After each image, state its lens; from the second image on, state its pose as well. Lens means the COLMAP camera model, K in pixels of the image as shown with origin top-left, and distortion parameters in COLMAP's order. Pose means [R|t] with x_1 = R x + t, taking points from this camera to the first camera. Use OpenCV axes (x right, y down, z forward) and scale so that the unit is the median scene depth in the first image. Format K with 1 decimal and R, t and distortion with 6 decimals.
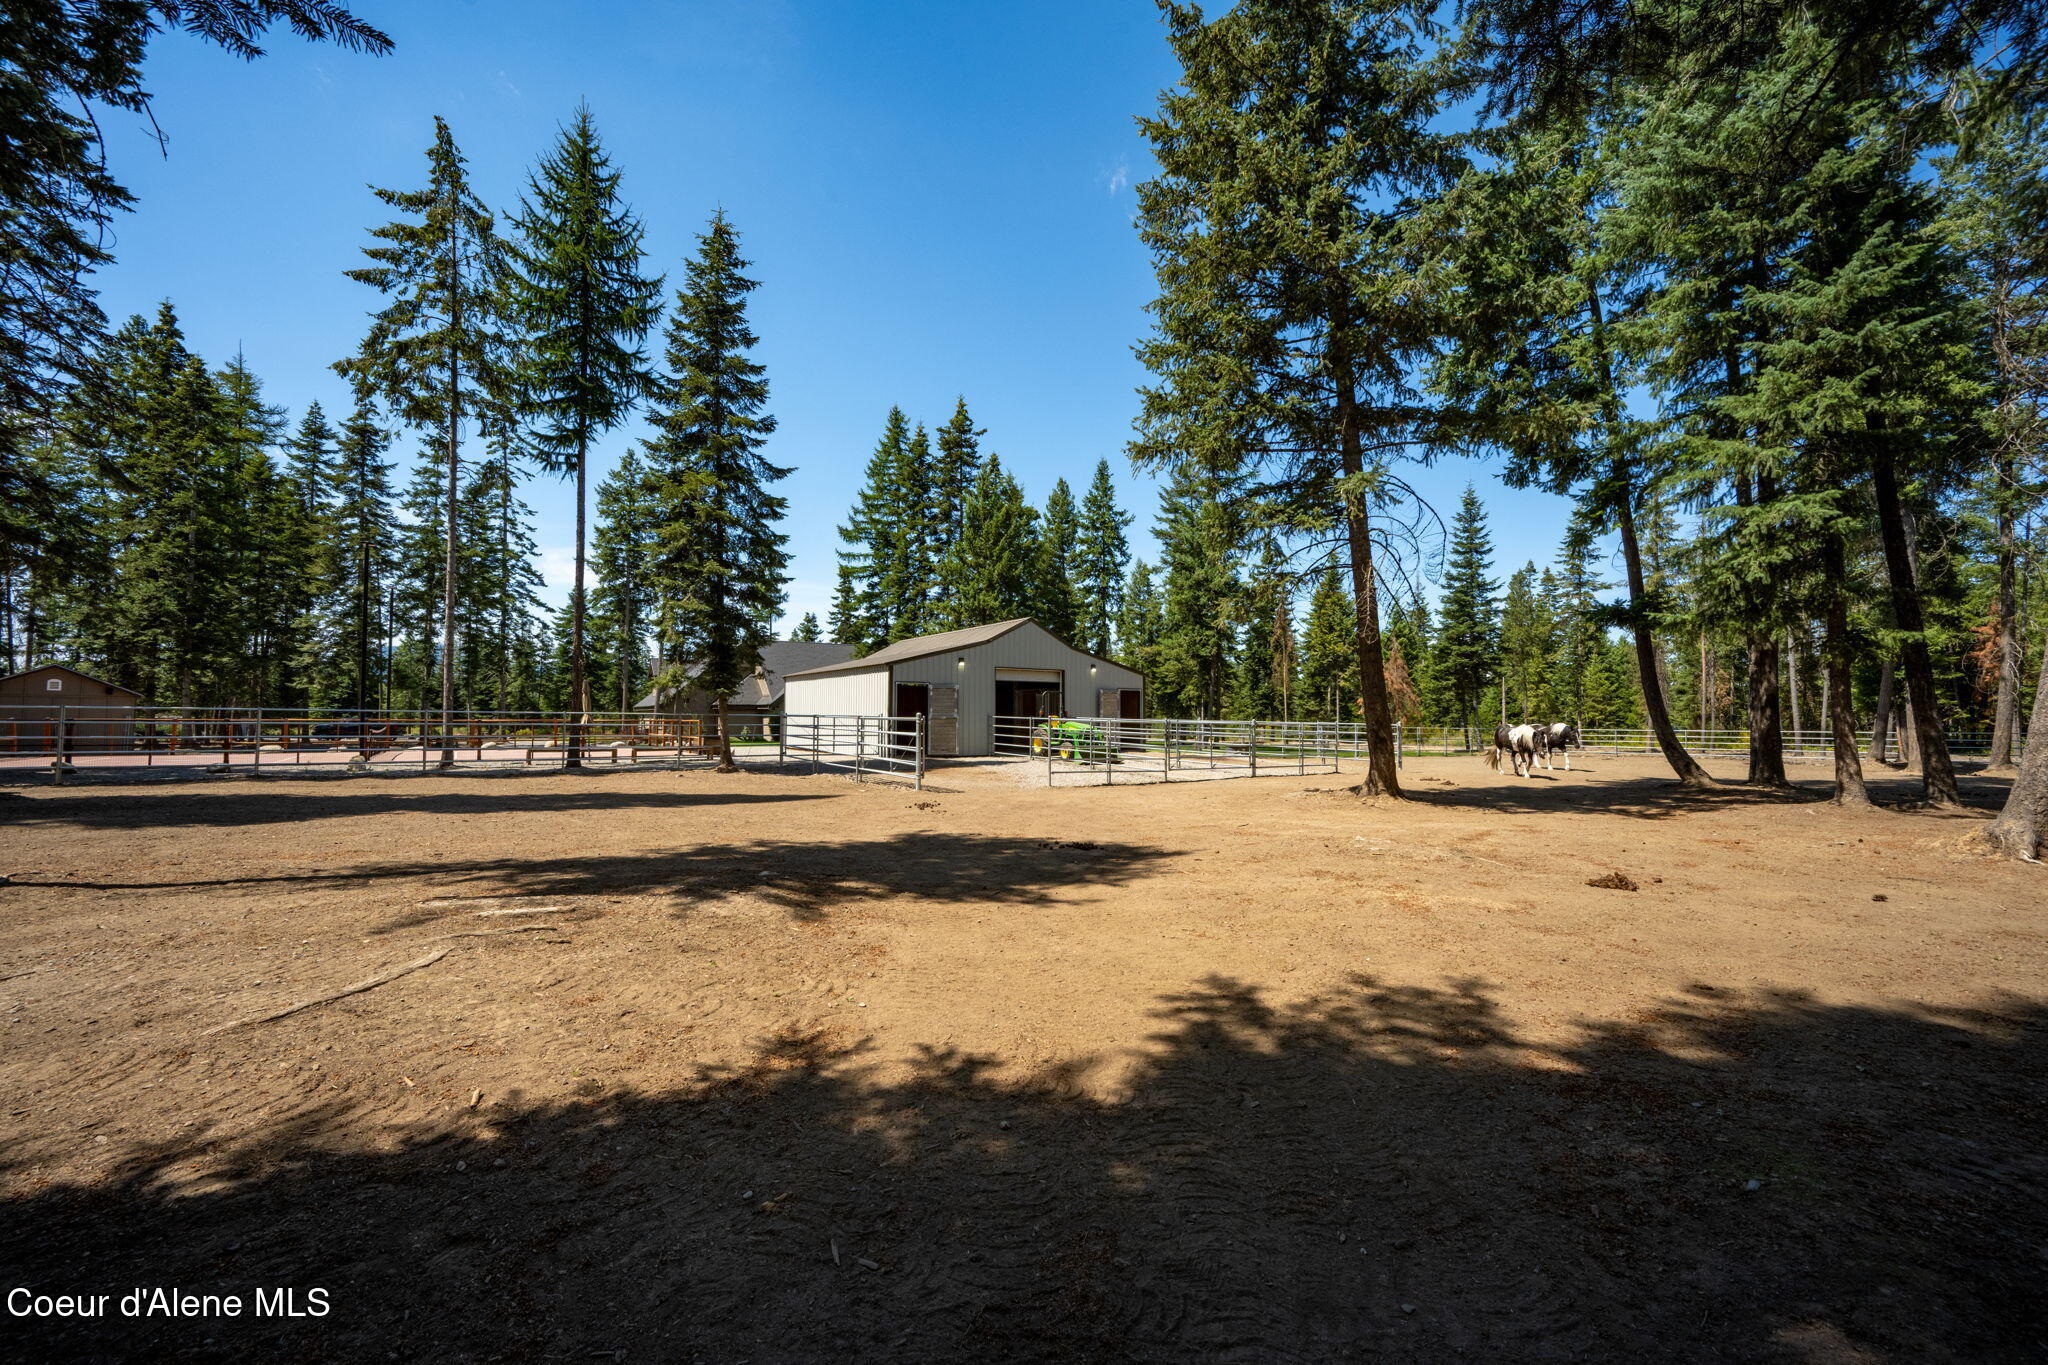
lens RADIAL K [[811.6, 0, 1024.0], [0, 811.6, 682.5], [0, 0, 1]] dist [-0.000077, -0.000097]
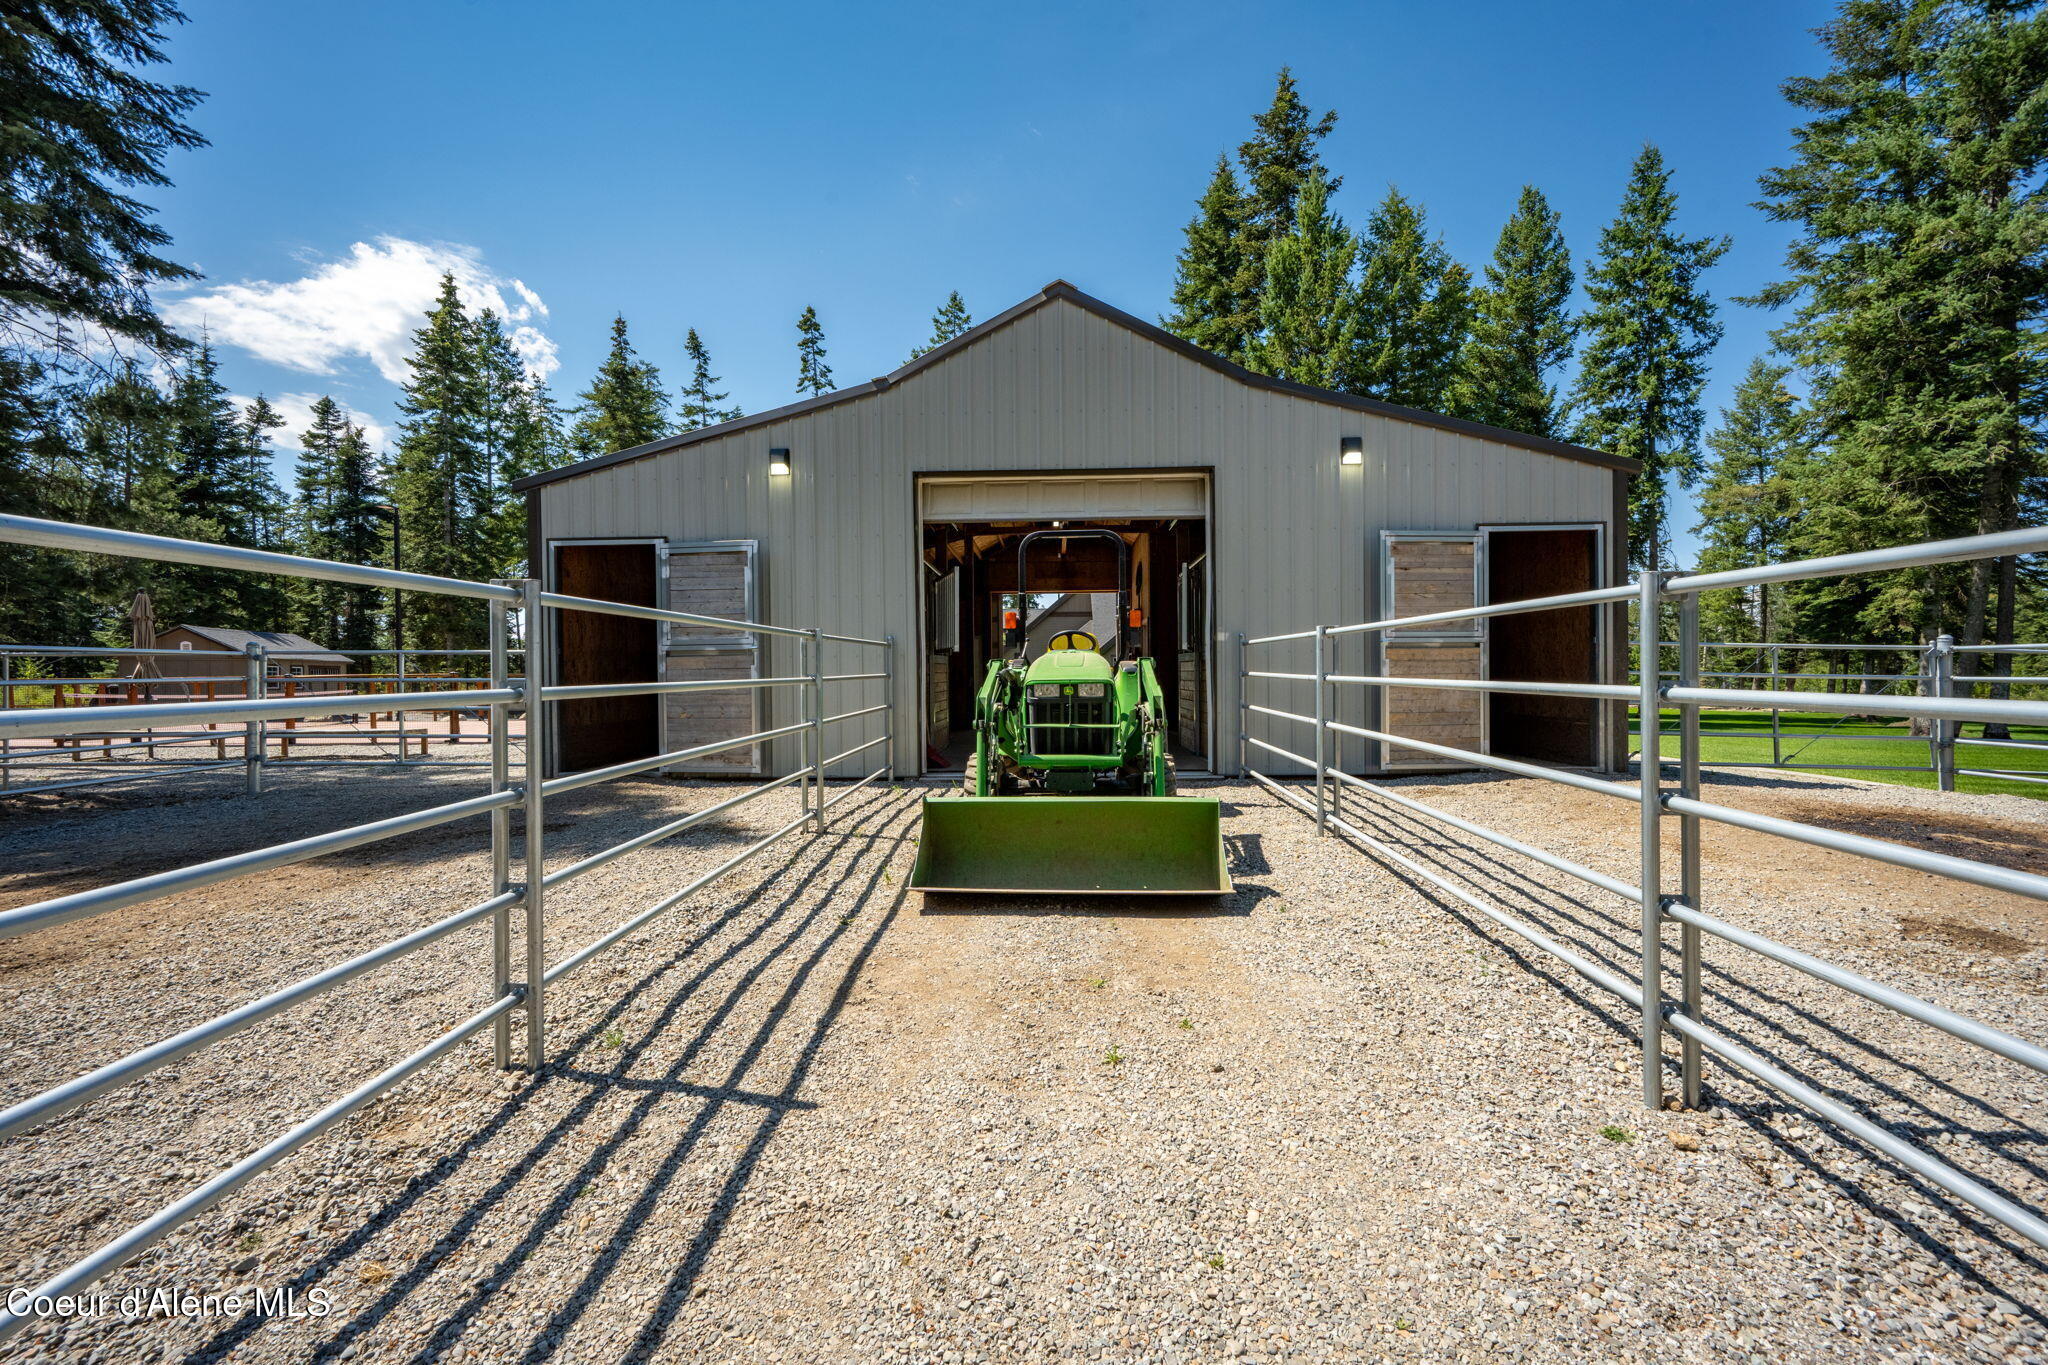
lens RADIAL K [[811.6, 0, 1024.0], [0, 811.6, 682.5], [0, 0, 1]] dist [-0.000077, -0.000097]
pose [[0.813744, -0.009239, -0.581149, 0.073758], [0.038561, 0.998529, 0.038120, 0.020231], [0.579942, -0.053429, 0.812904, 0.359614]]
